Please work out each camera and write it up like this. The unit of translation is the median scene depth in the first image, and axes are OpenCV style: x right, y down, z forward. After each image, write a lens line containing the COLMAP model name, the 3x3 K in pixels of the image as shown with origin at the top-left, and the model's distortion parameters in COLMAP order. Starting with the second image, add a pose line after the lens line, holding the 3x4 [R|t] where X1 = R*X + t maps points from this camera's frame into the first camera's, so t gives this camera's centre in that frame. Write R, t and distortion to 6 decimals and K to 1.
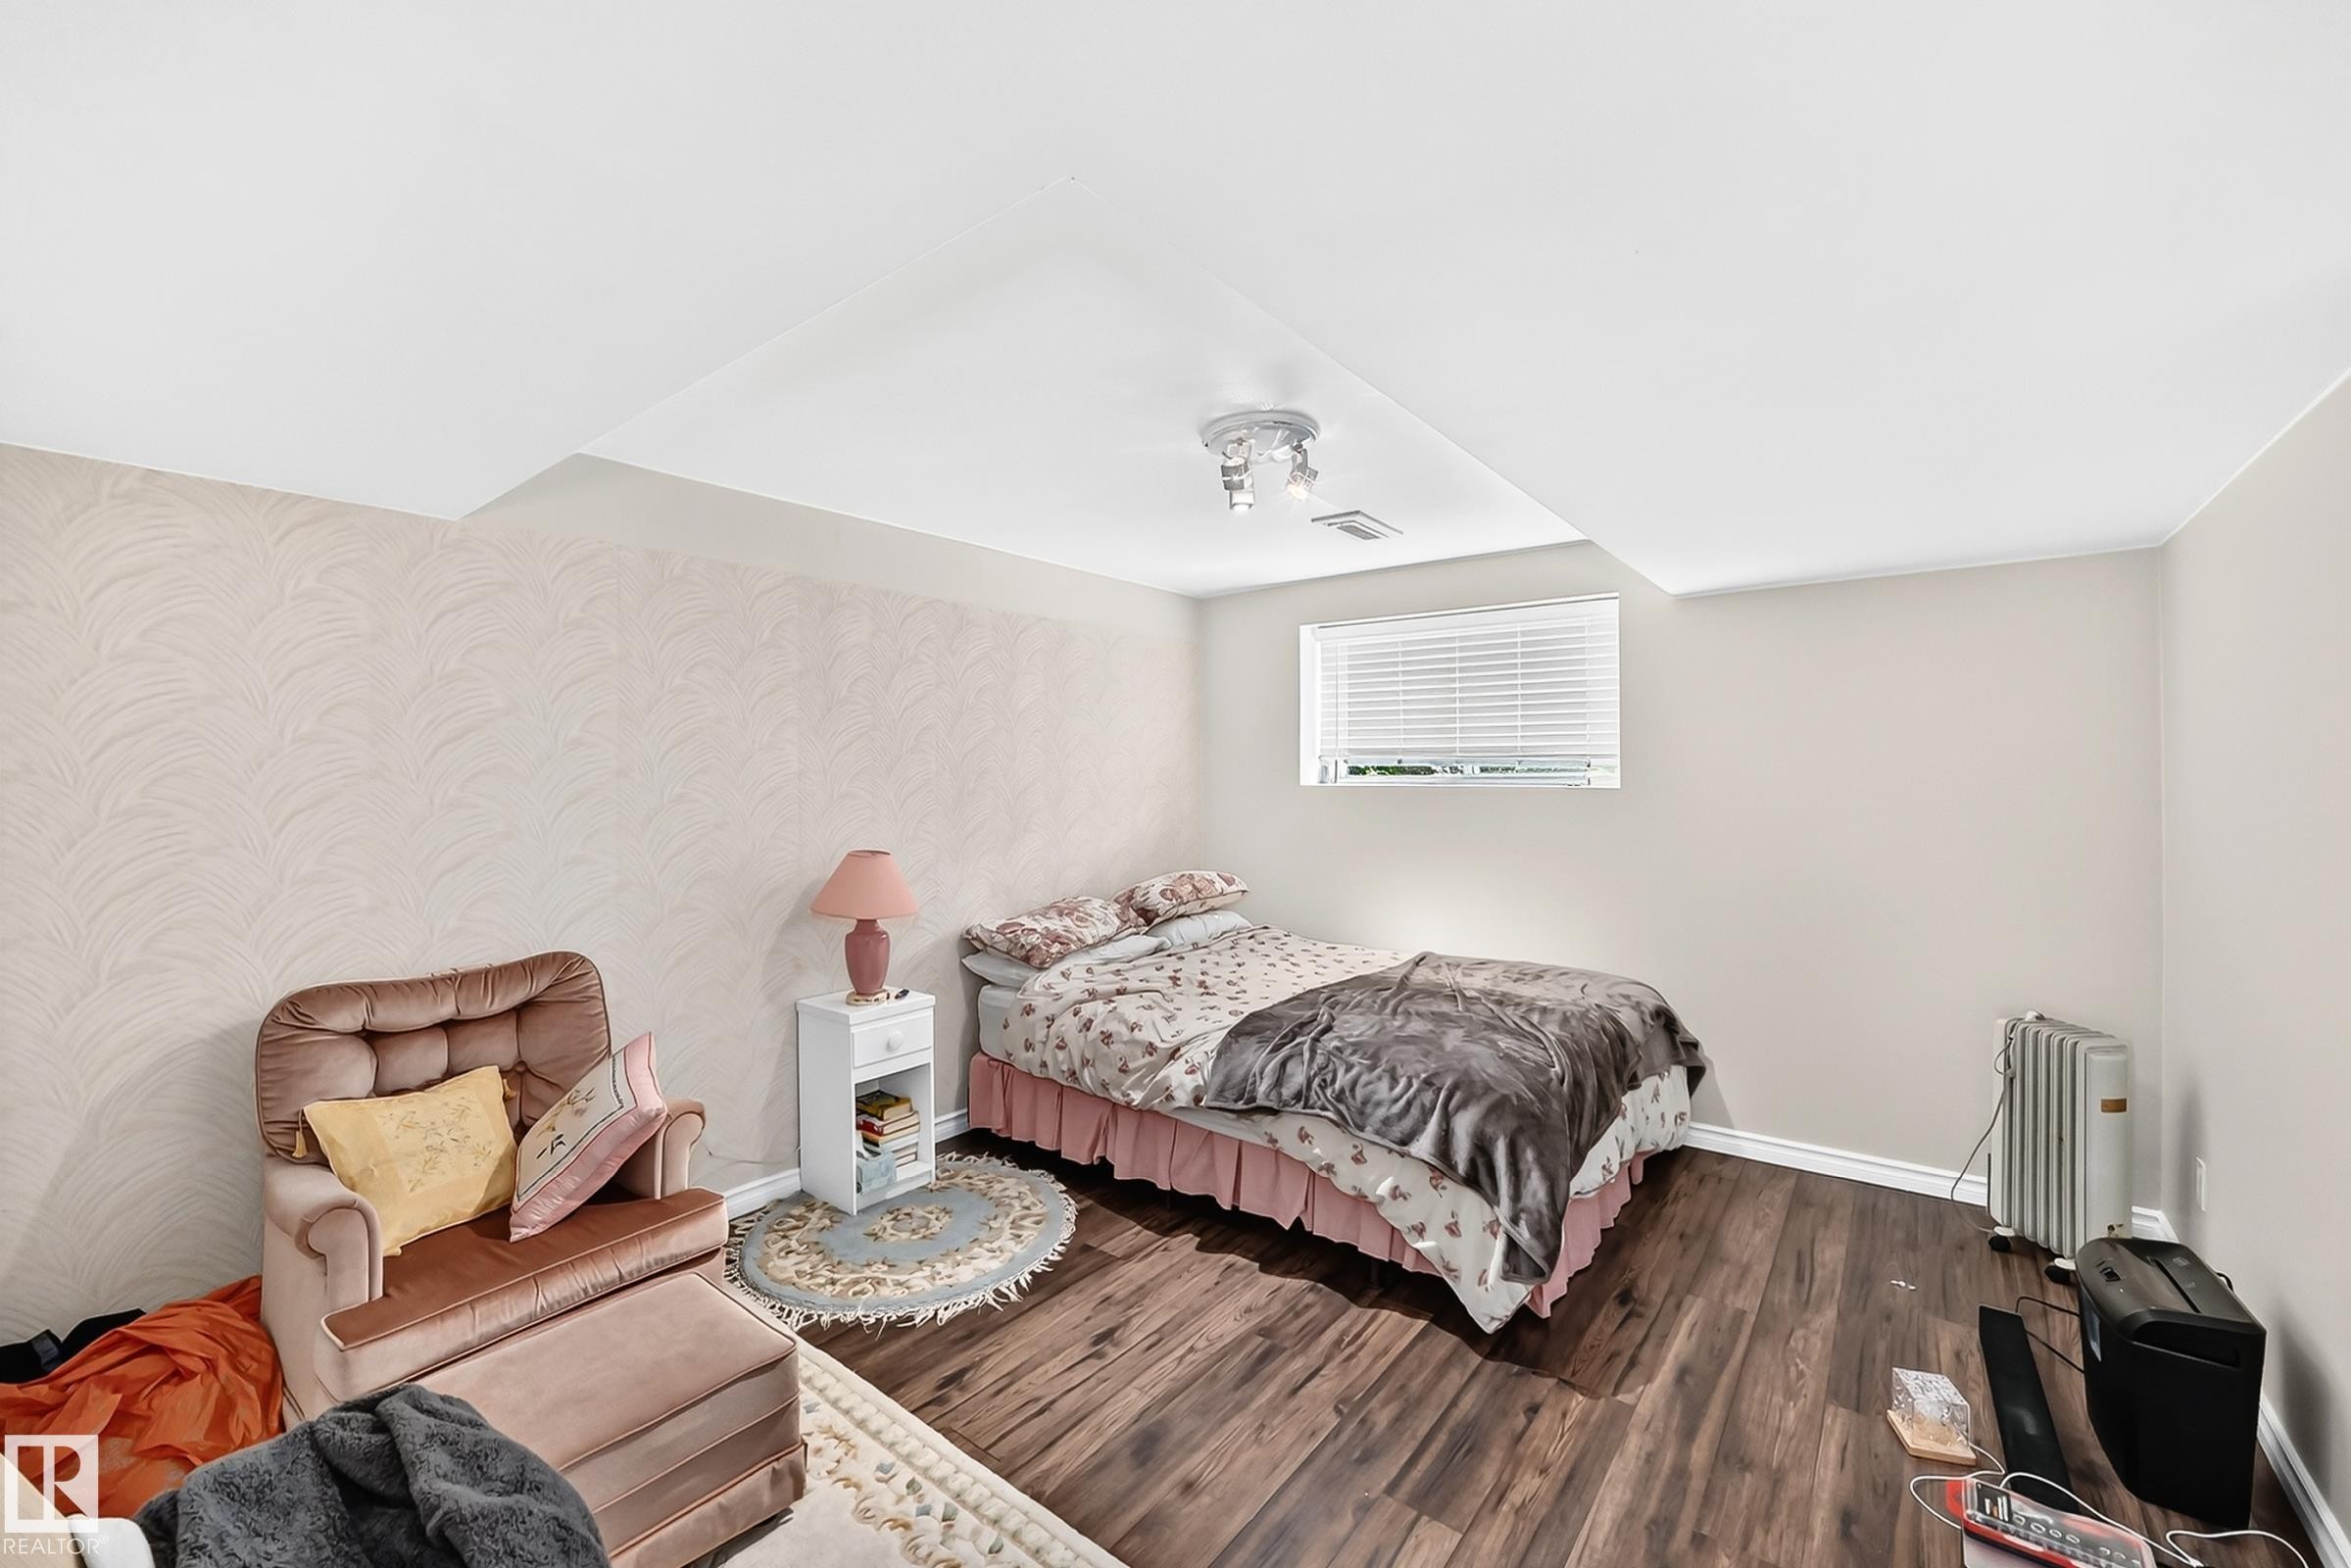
lens RADIAL K [[938.5, 0, 1184.5], [0, 938.5, 796.3], [0, 0, 1]] dist [-0.034490, 0.012385]
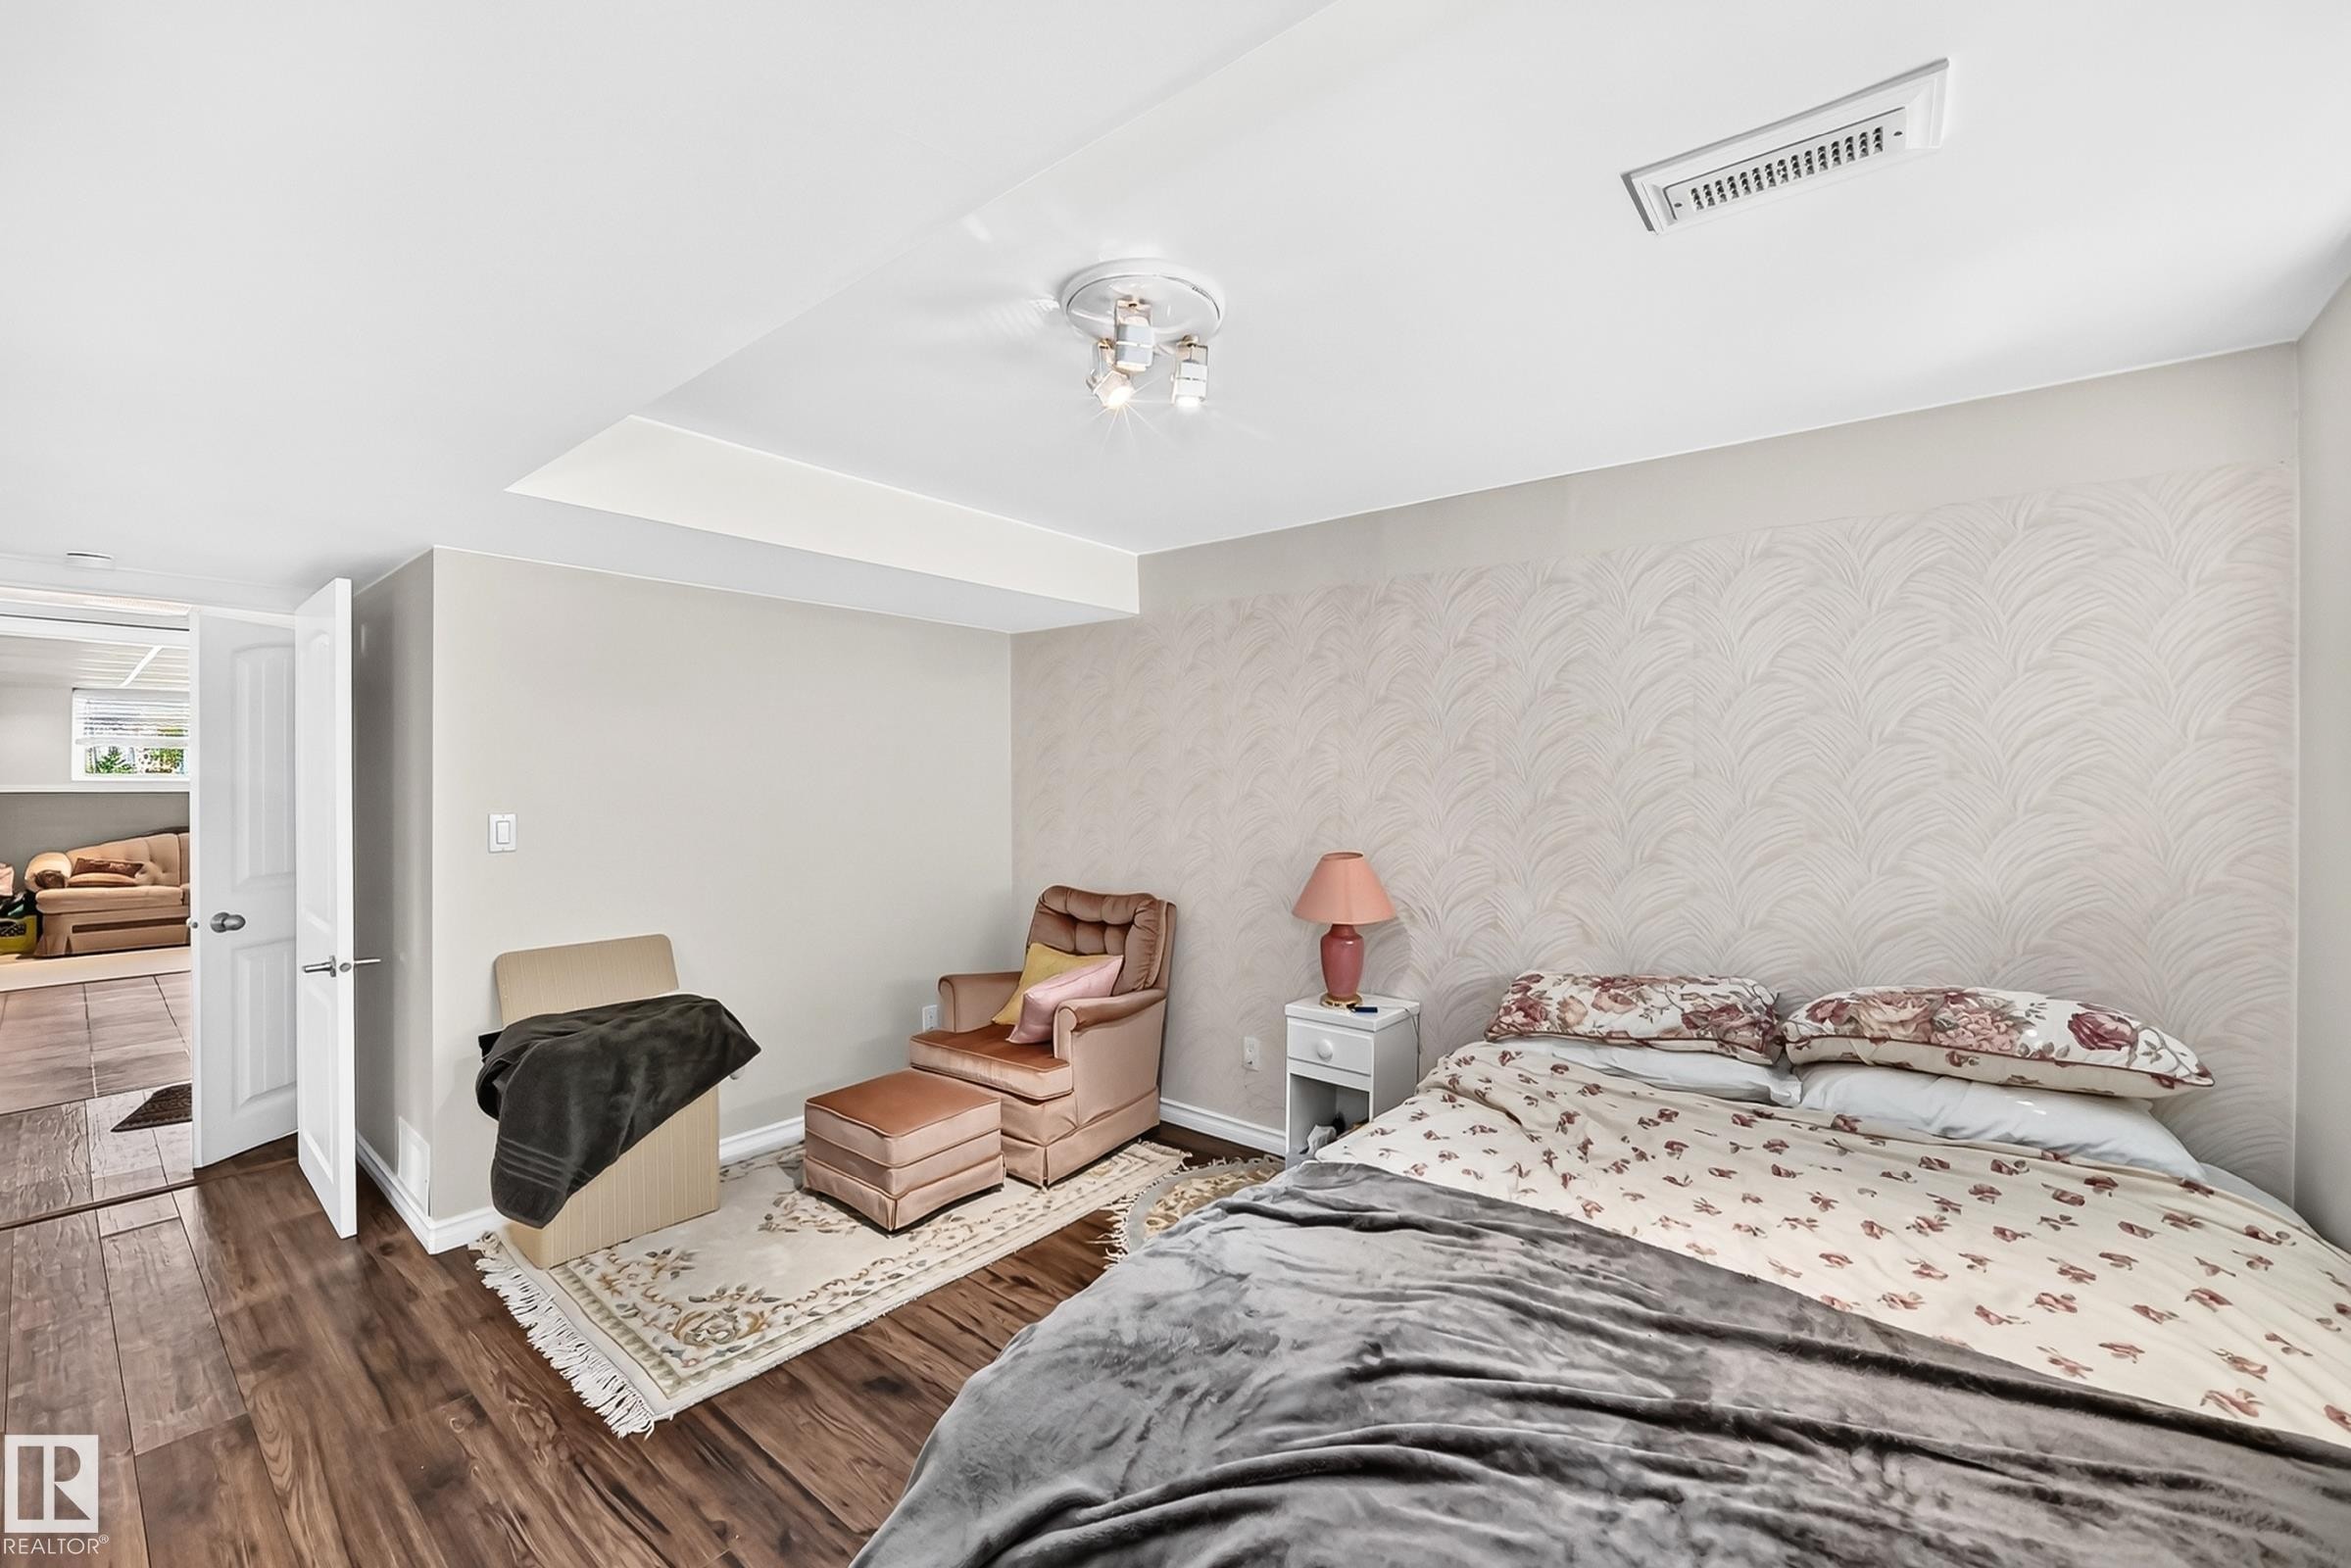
lens RADIAL K [[945.3, 0, 1182.3], [0, 945.3, 796.5], [0, 0, 1]] dist [-0.018636, 0.004681]
pose [[-0.025542, 0.024658, -0.999370, 0.774184], [-0.024203, 0.999387, 0.025277, -0.026305], [0.999381, 0.024834, -0.024930, 1.004637]]
